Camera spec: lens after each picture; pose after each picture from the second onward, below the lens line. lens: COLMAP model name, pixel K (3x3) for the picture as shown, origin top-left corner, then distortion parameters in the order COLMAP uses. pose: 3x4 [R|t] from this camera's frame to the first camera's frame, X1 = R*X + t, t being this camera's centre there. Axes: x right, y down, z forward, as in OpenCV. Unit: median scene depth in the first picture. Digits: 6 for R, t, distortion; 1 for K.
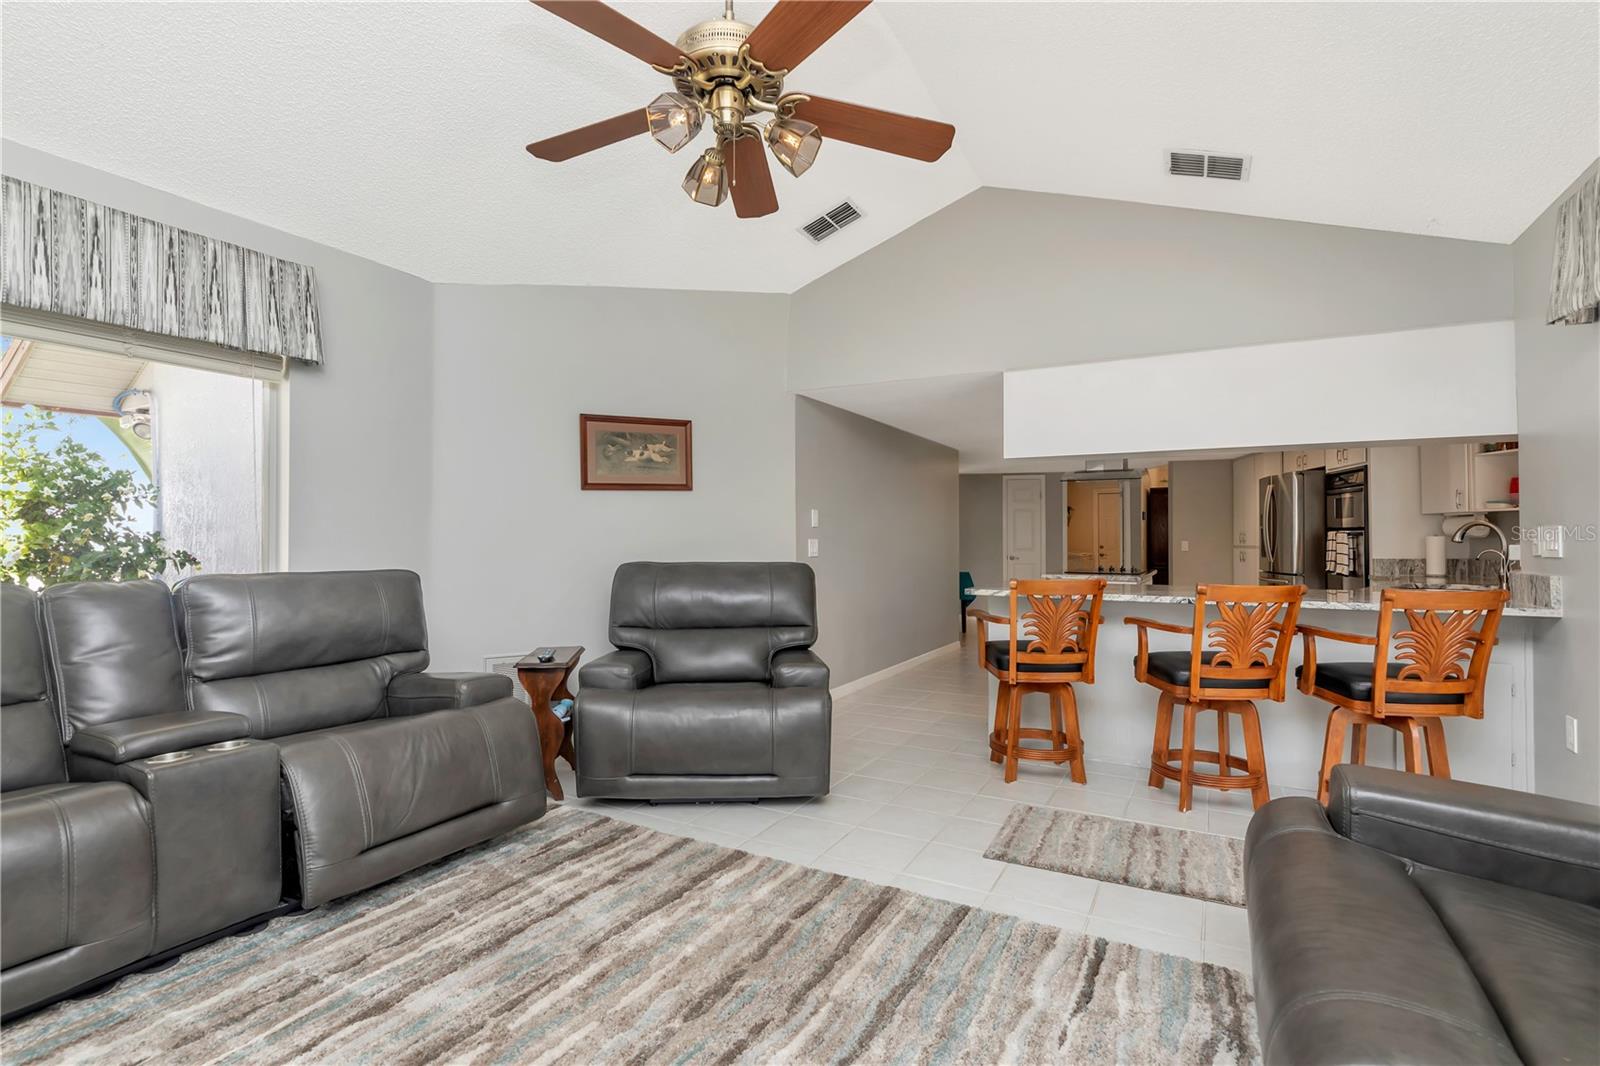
lens RADIAL K [[765.5, 0, 808.0], [0, 765.5, 534.3], [0, 0, 1]] dist [-0.005751, -0.001689]
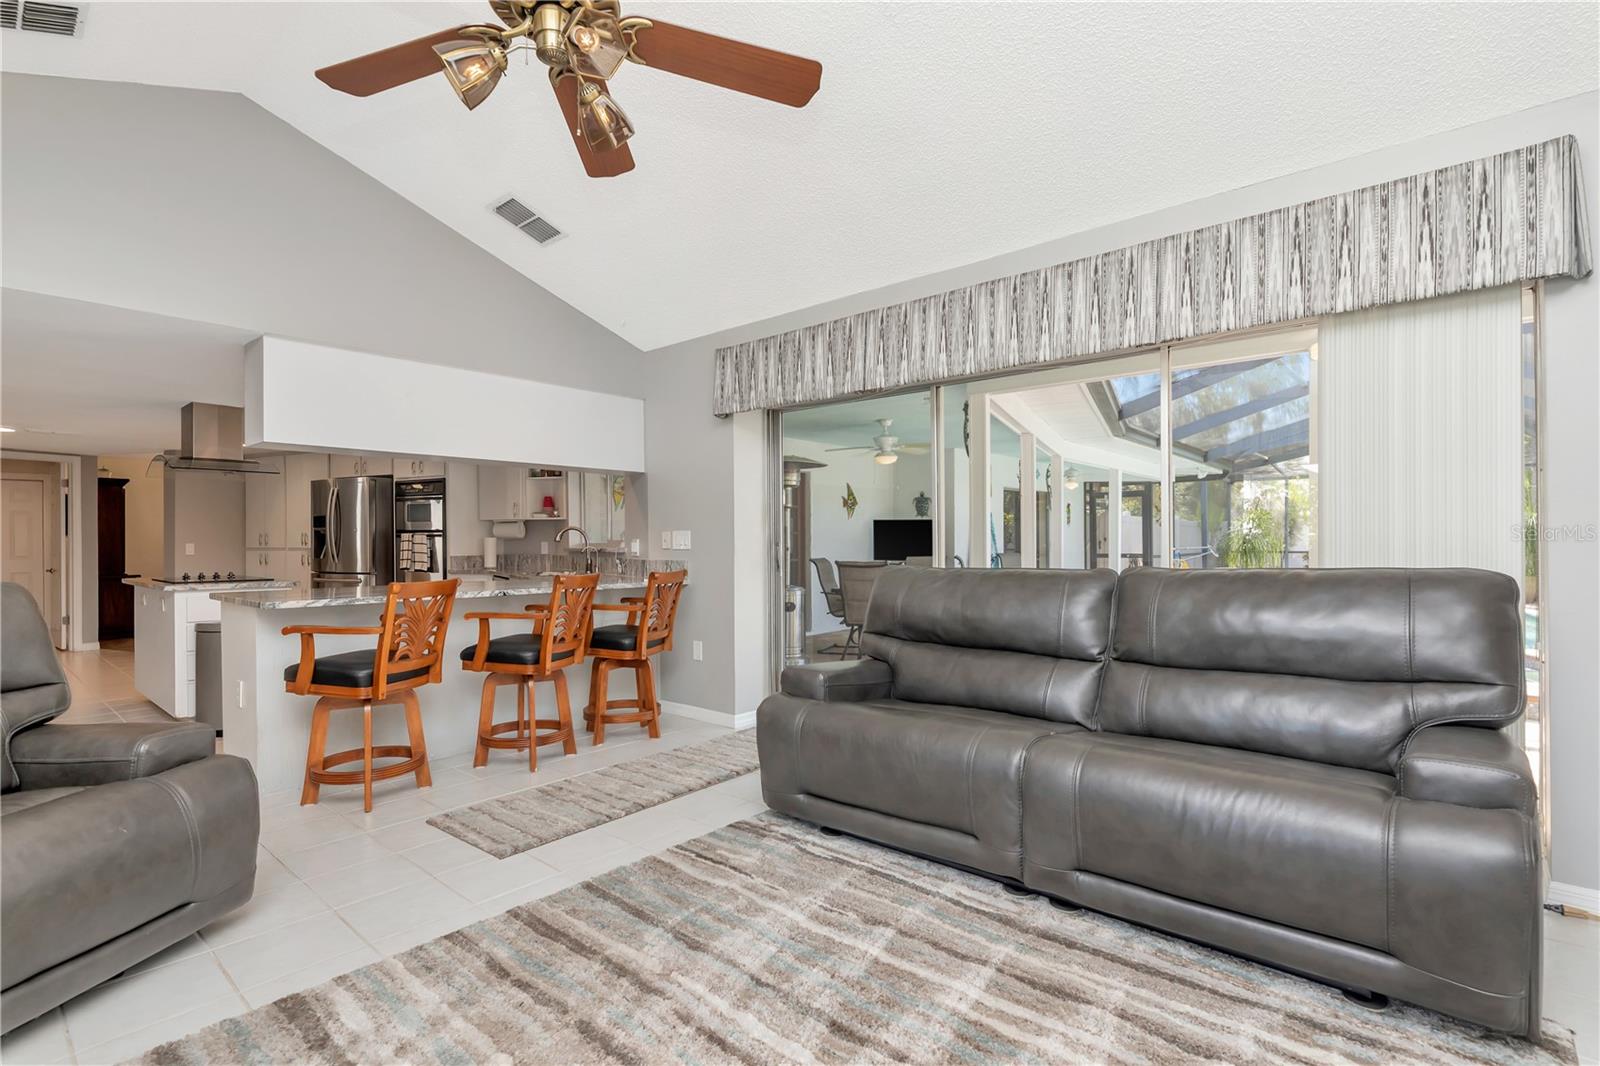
lens RADIAL K [[765.5, 0, 812.4], [0, 765.5, 540.1], [0, 0, 1]] dist [-0.005751, -0.001689]
pose [[0.188959, -0.001204, 0.981984, -0.526105], [-0.002216, 0.999996, 0.001653, 0.005226], [-0.981982, -0.002488, 0.188956, 0.329876]]
